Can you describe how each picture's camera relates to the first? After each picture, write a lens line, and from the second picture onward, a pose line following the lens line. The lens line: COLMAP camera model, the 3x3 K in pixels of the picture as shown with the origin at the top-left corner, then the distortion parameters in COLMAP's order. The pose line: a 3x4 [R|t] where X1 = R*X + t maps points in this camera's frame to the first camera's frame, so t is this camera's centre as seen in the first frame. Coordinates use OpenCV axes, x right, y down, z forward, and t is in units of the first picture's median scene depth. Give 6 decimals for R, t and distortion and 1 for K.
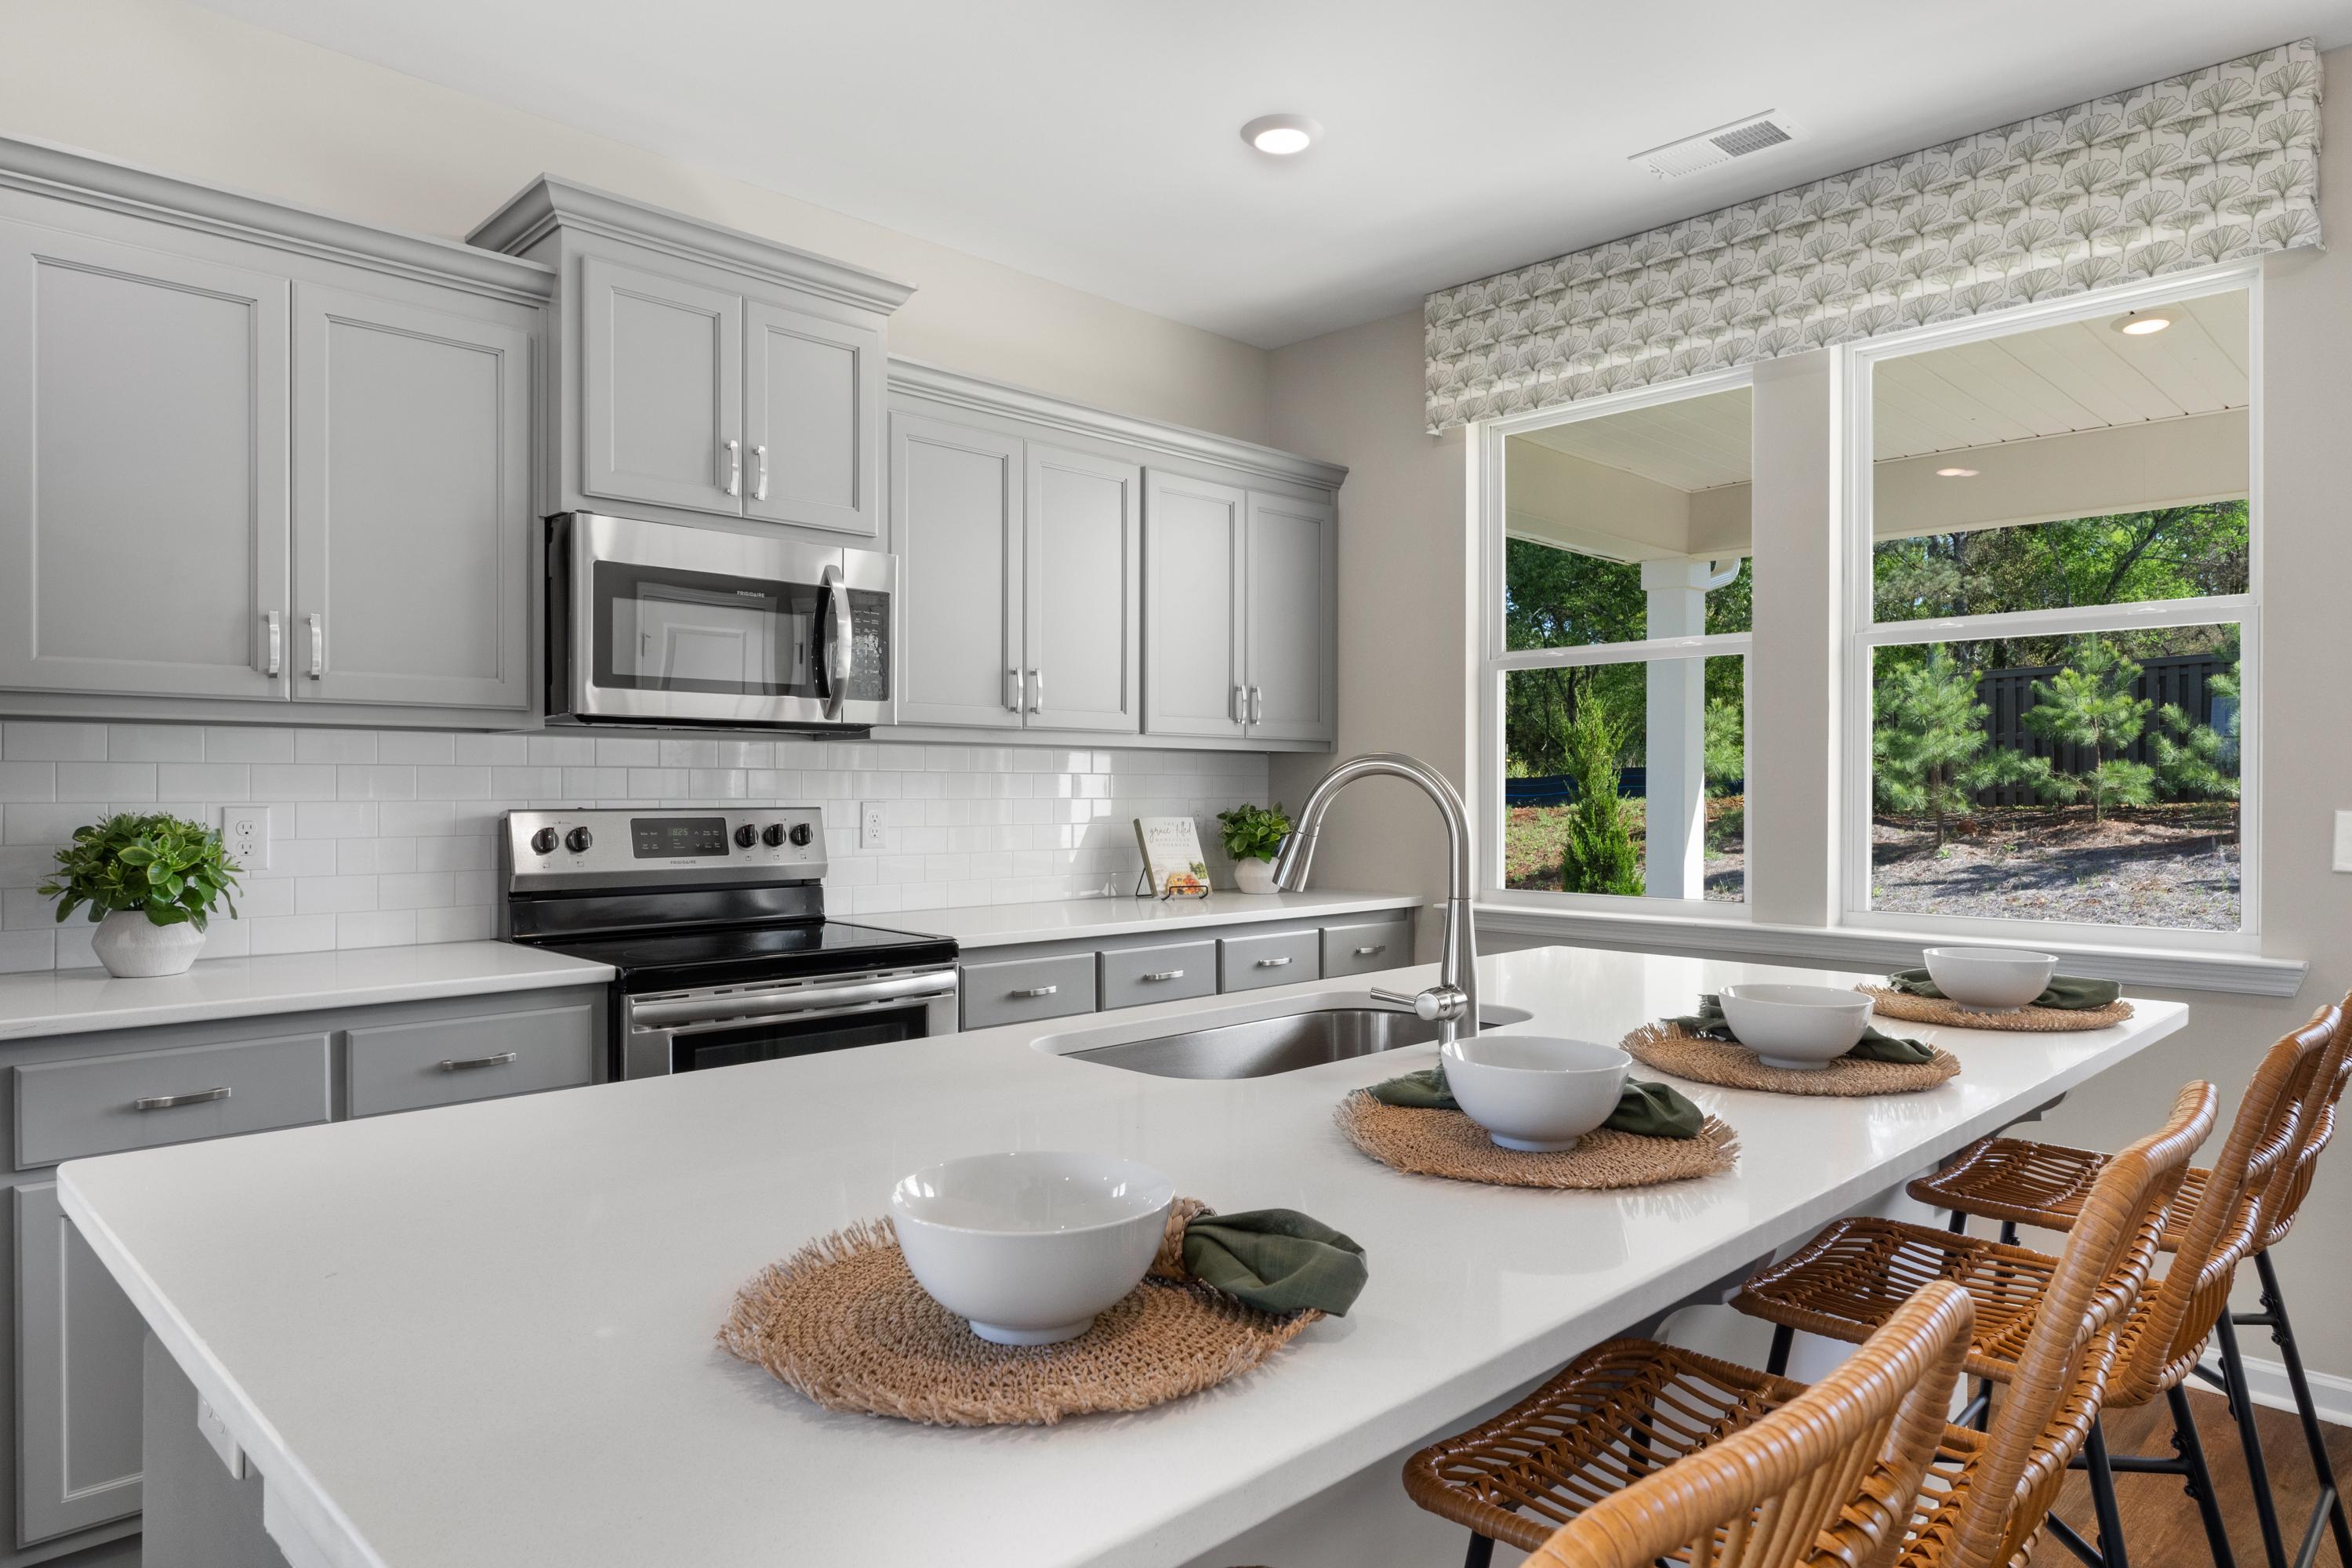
lens RADIAL K [[1417.3, 0, 1178.1], [0, 1417.3, 789.9], [0, 0, 1]] dist [-0.005239, -0.000642]
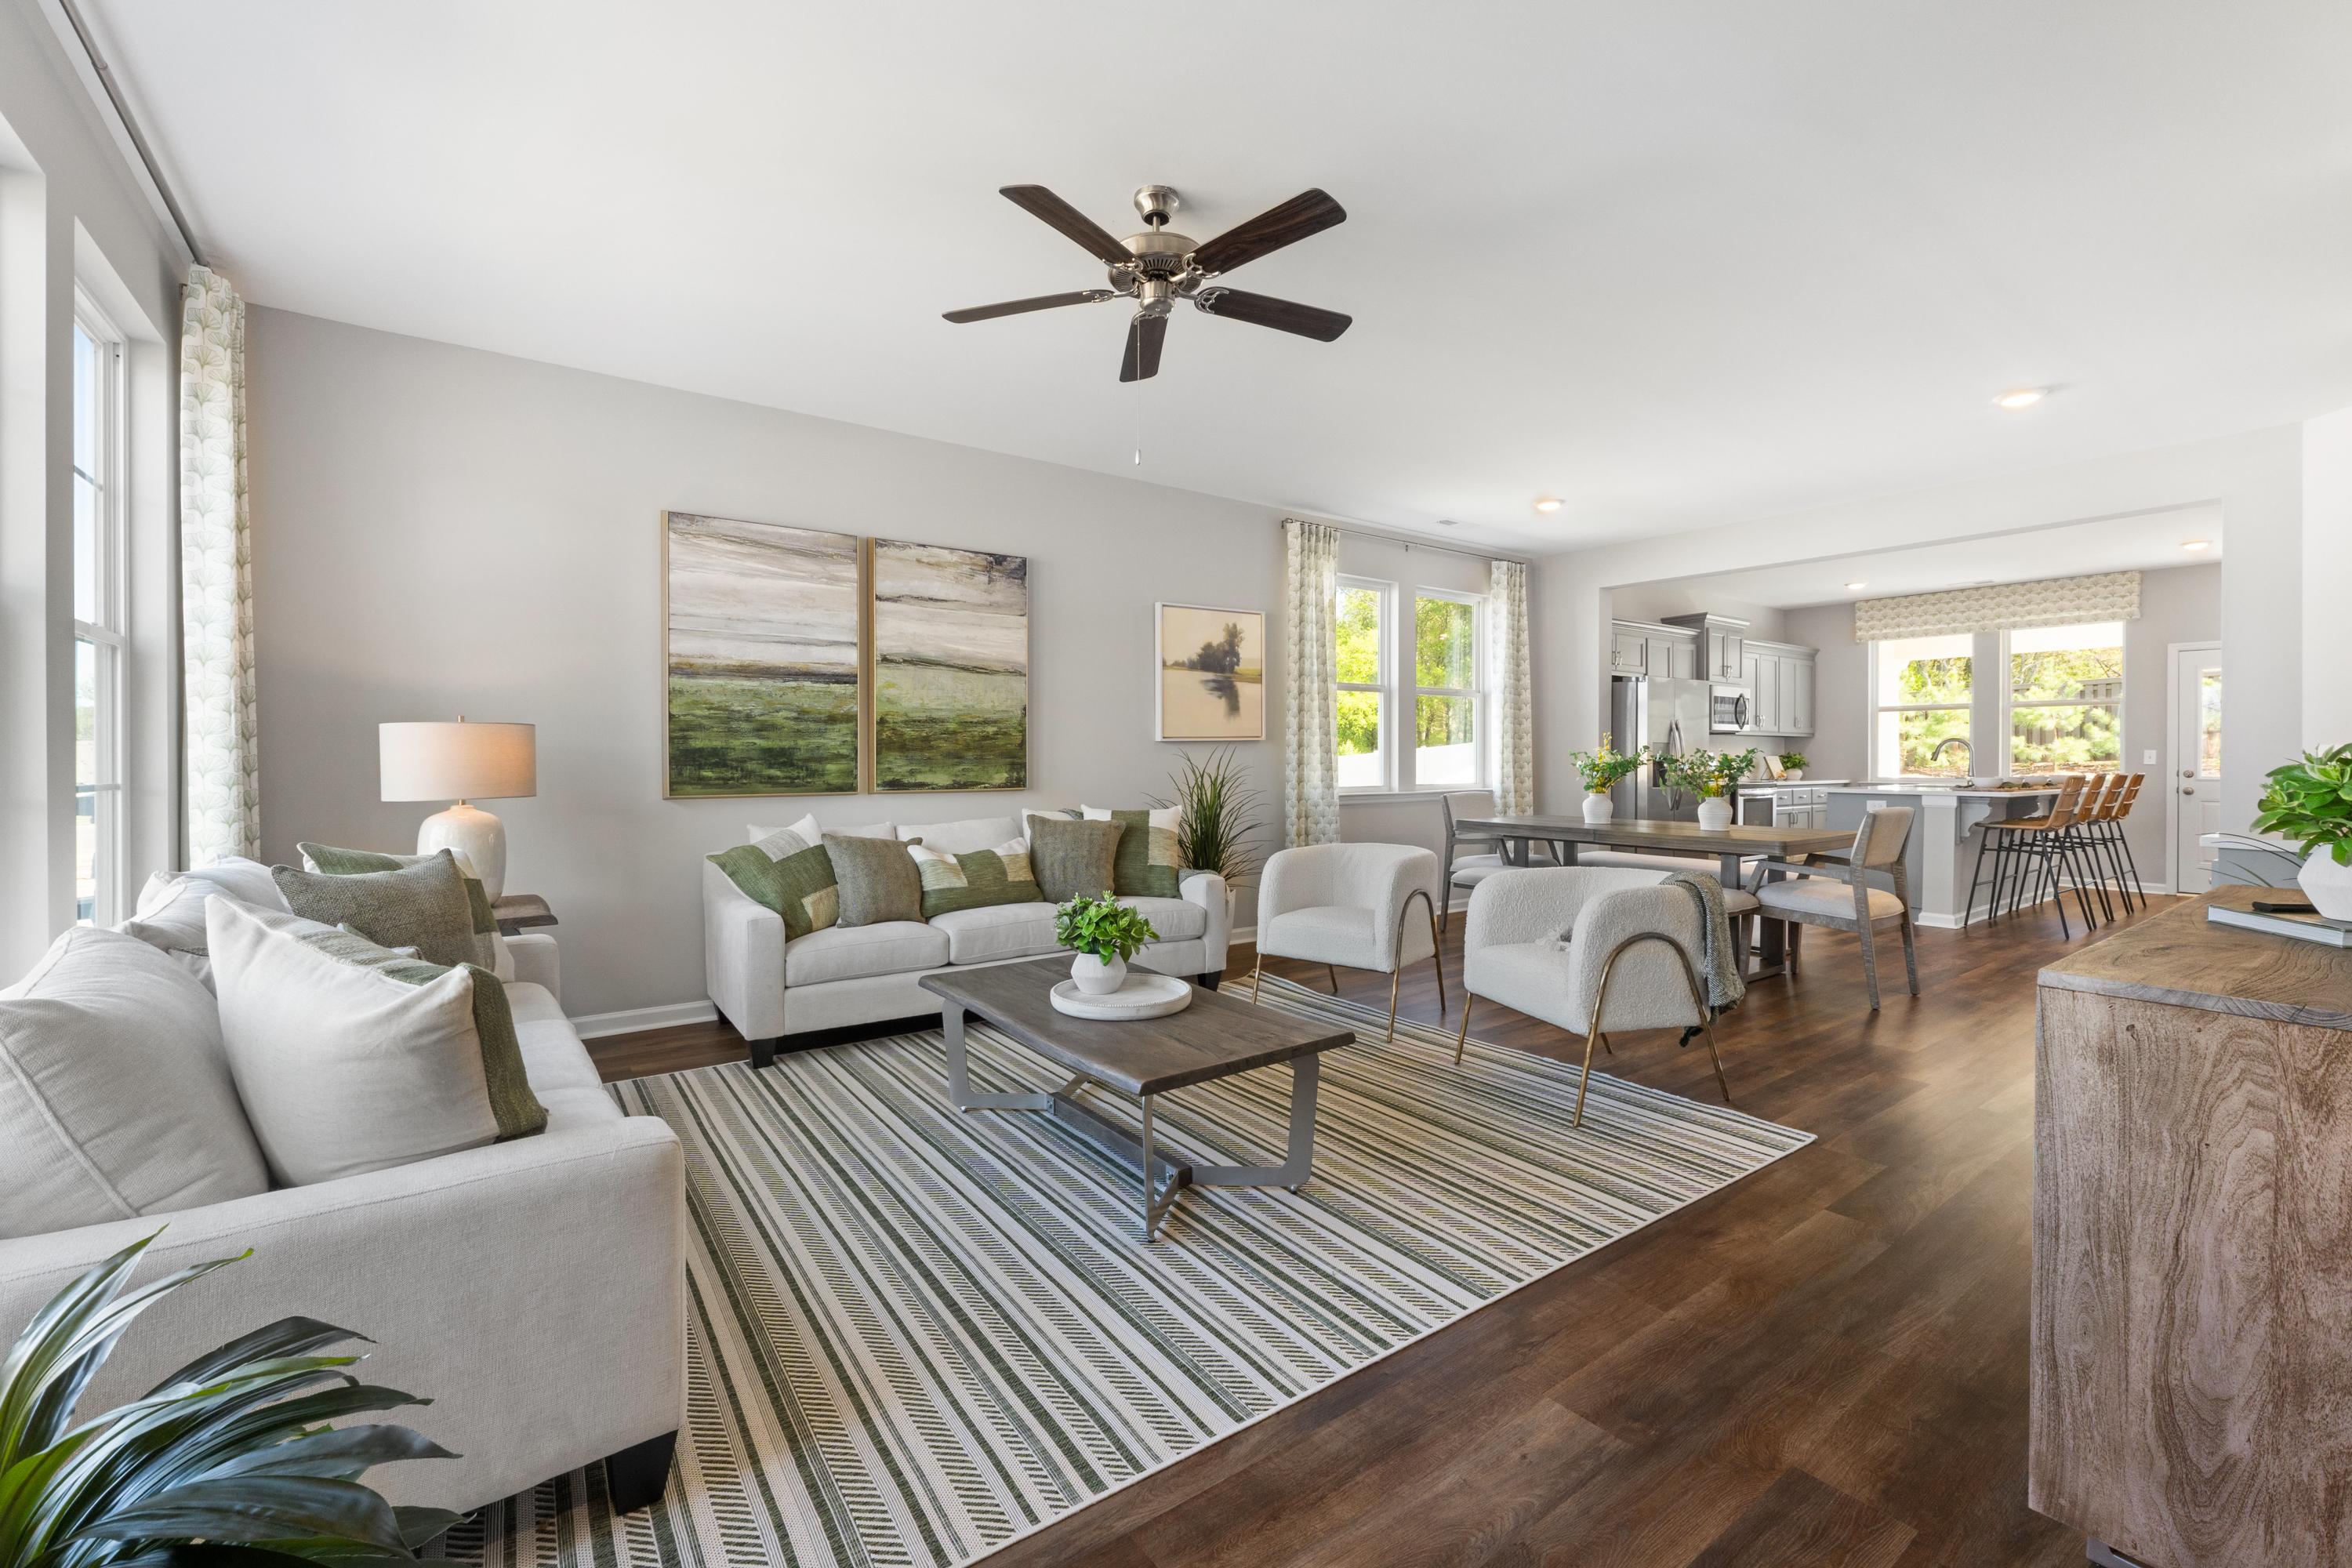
lens RADIAL K [[1000.9, 0, 1176.3], [0, 1000.9, 762.4], [0, 0, 1]] dist [-0.002057, -0.000206]
pose [[0.991174, -0.001747, -0.132552, -1.071537], [0.001834, 0.999998, 0.000537, 0.029186], [0.132551, -0.000776, 0.991176, -1.517940]]
